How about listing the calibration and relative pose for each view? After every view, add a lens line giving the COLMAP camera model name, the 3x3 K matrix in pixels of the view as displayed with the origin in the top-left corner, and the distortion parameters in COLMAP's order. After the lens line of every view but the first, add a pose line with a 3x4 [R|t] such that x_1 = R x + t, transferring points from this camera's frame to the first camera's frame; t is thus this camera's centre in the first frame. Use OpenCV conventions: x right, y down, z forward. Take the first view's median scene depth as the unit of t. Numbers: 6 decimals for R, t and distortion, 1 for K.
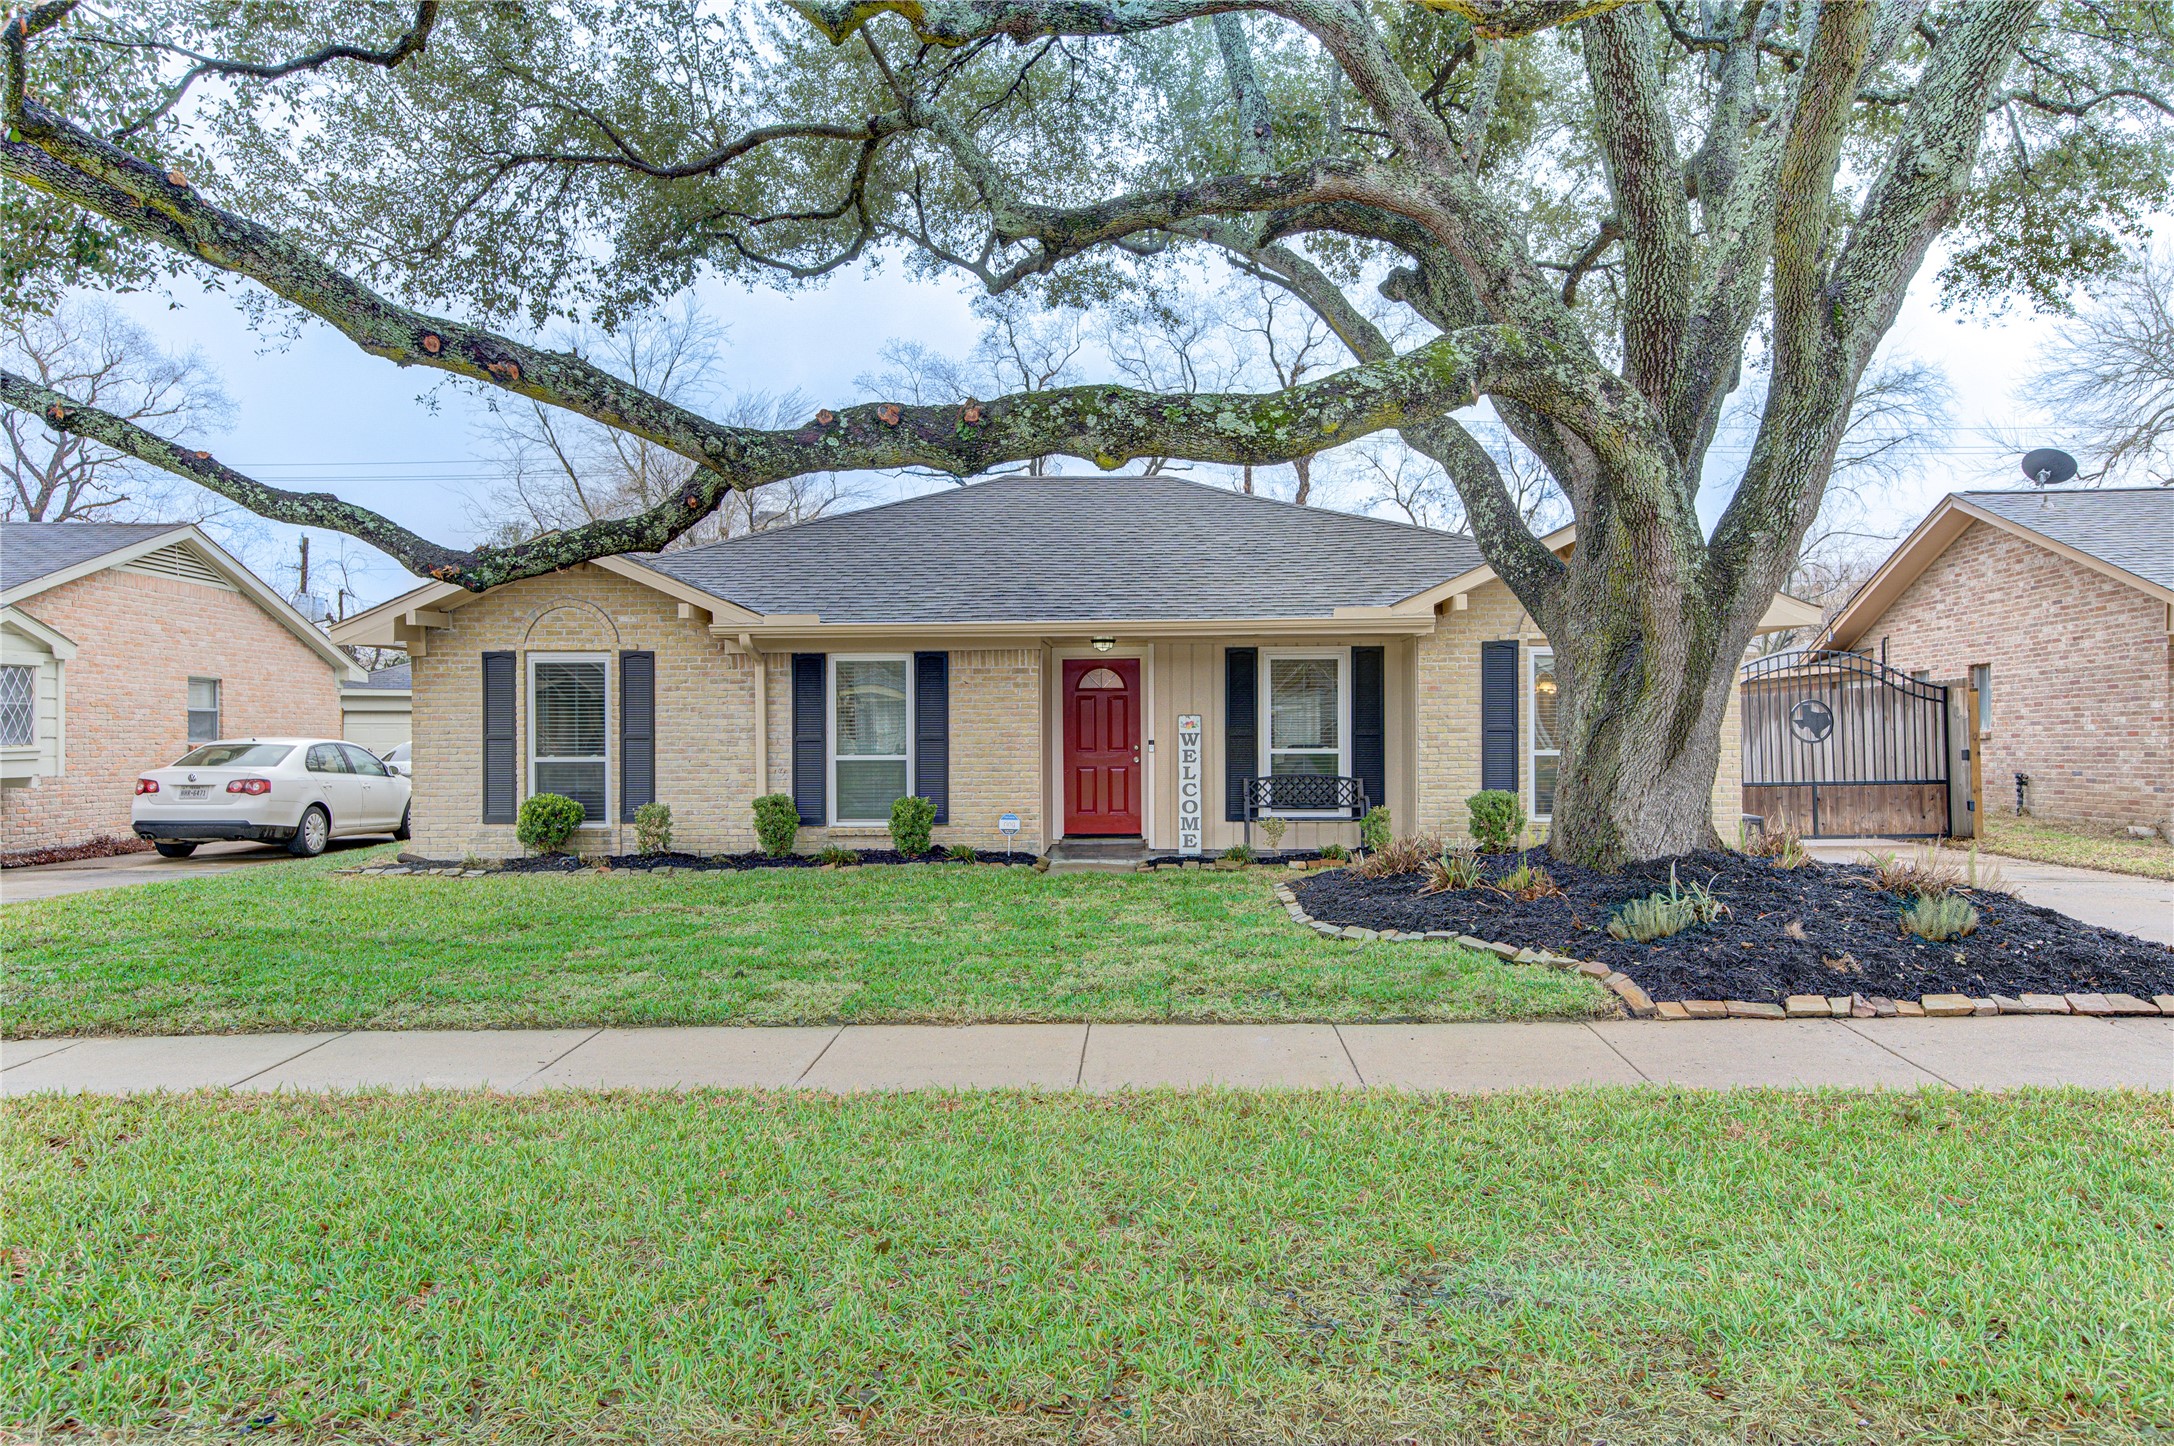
lens RADIAL K [[1504.4, 0, 1084.2], [0, 1504.4, 720.6], [0, 0, 1]] dist [0.002120, 0.000061]
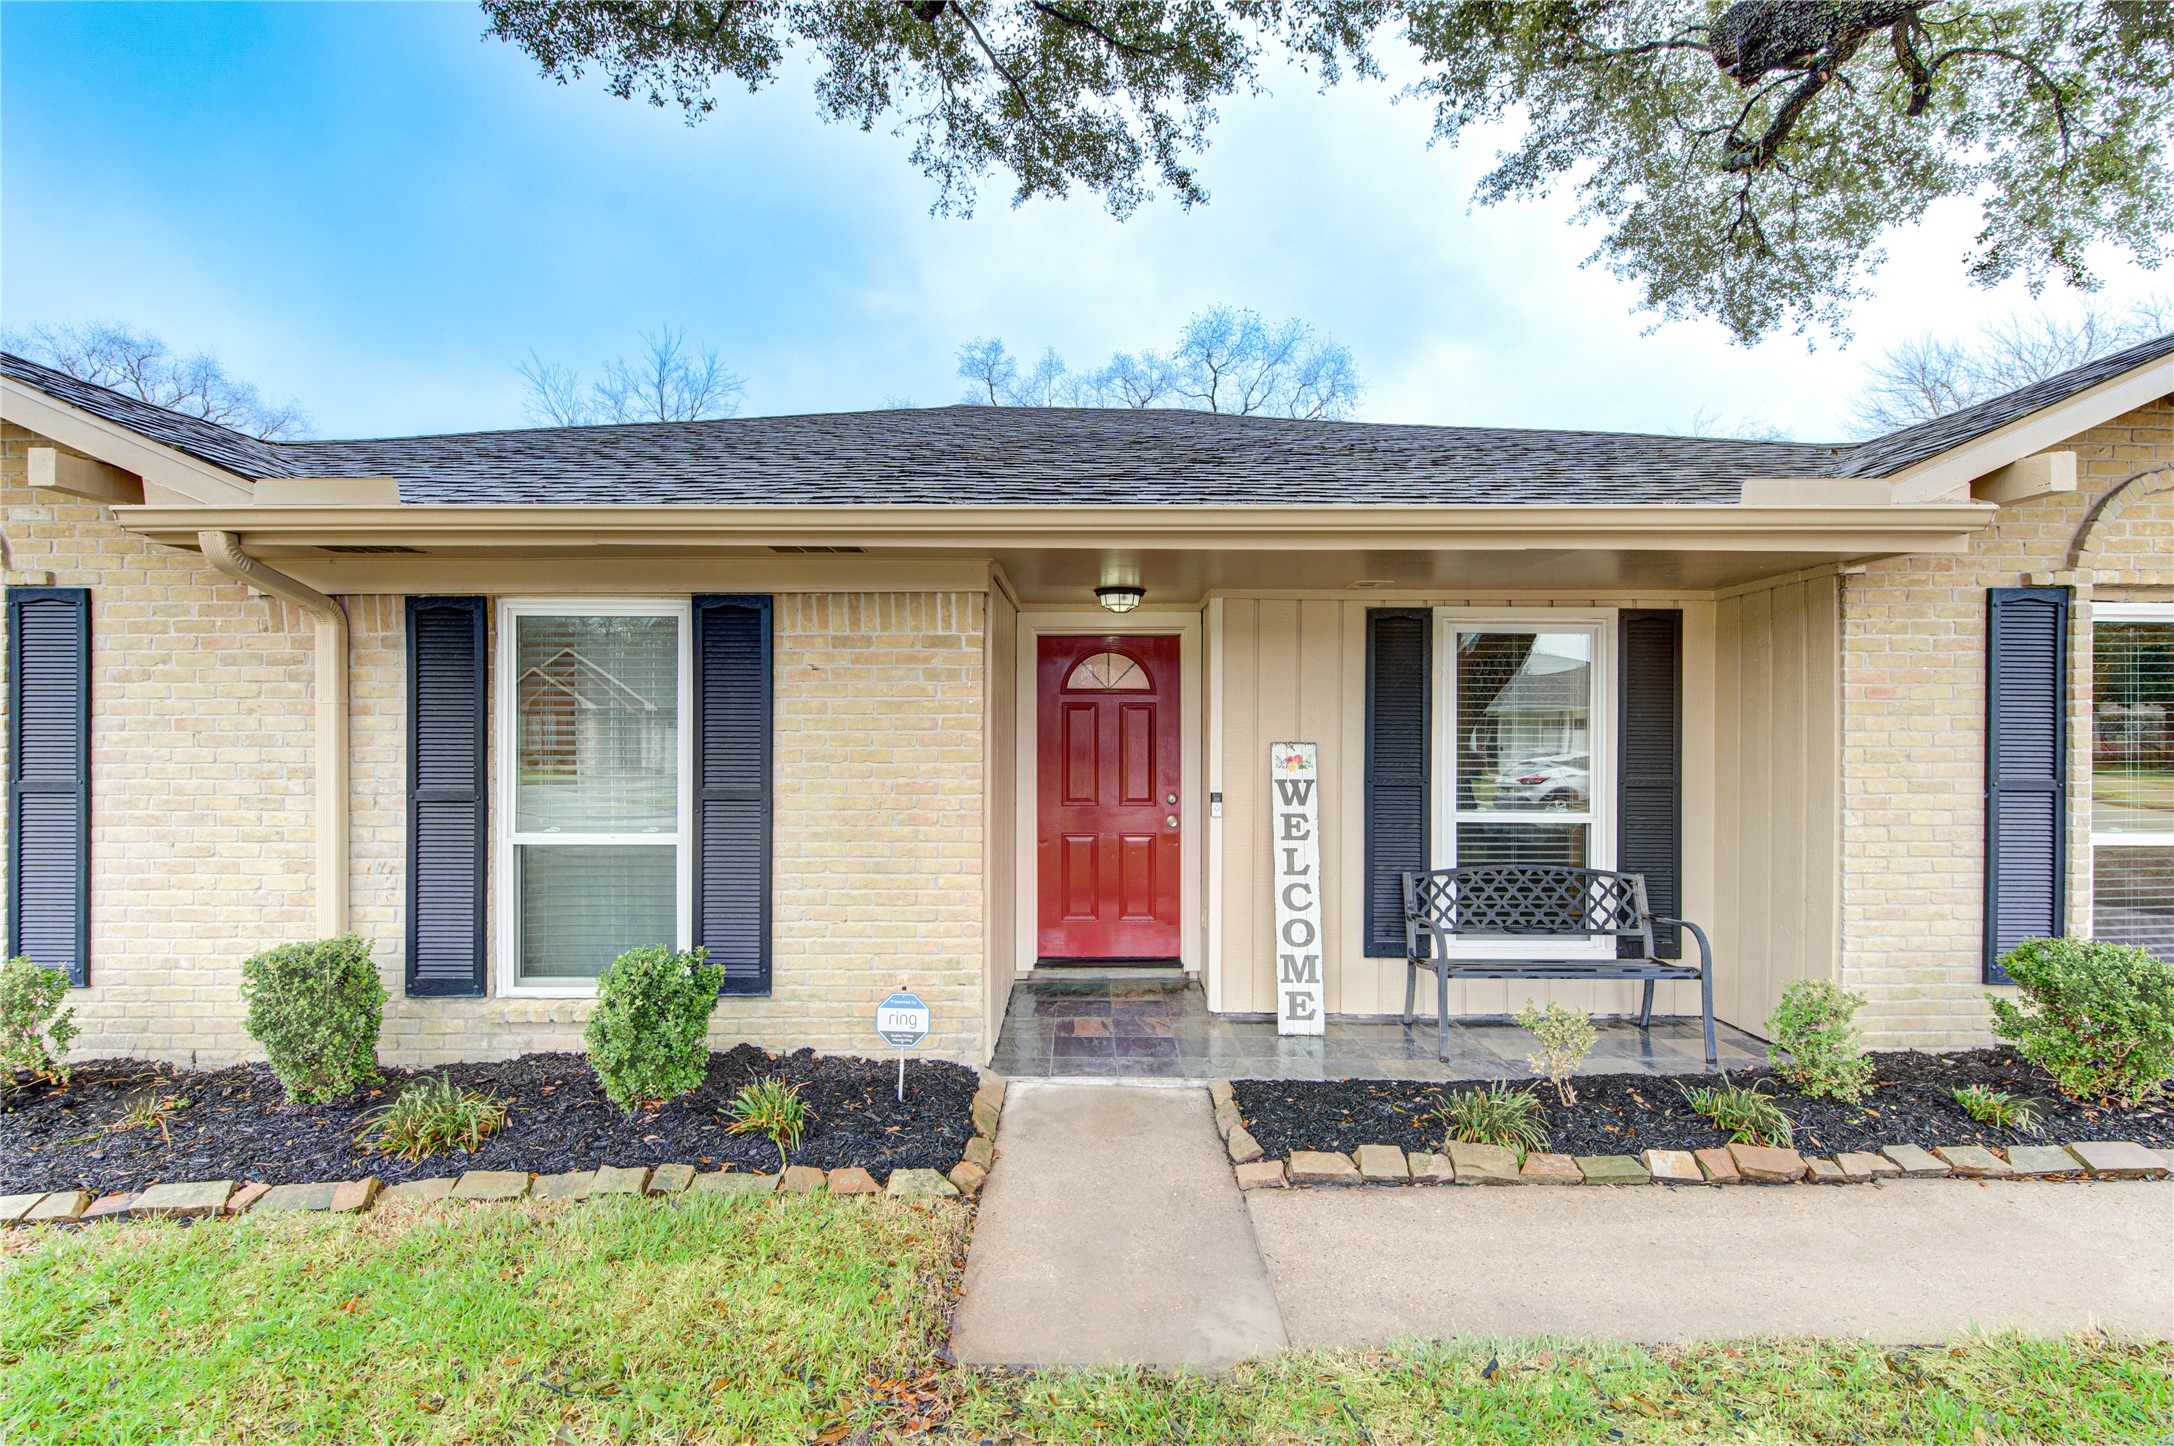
lens RADIAL K [[992.6, 0, 1103.1], [0, 992.6, 728.4], [0, 0, 1]] dist [-0.001702, -0.000109]
pose [[0.998443, 0.008603, 0.055105, -0.010852], [-0.008882, 0.999949, 0.004812, -0.009516], [-0.055061, -0.005294, 0.998469, 0.684187]]
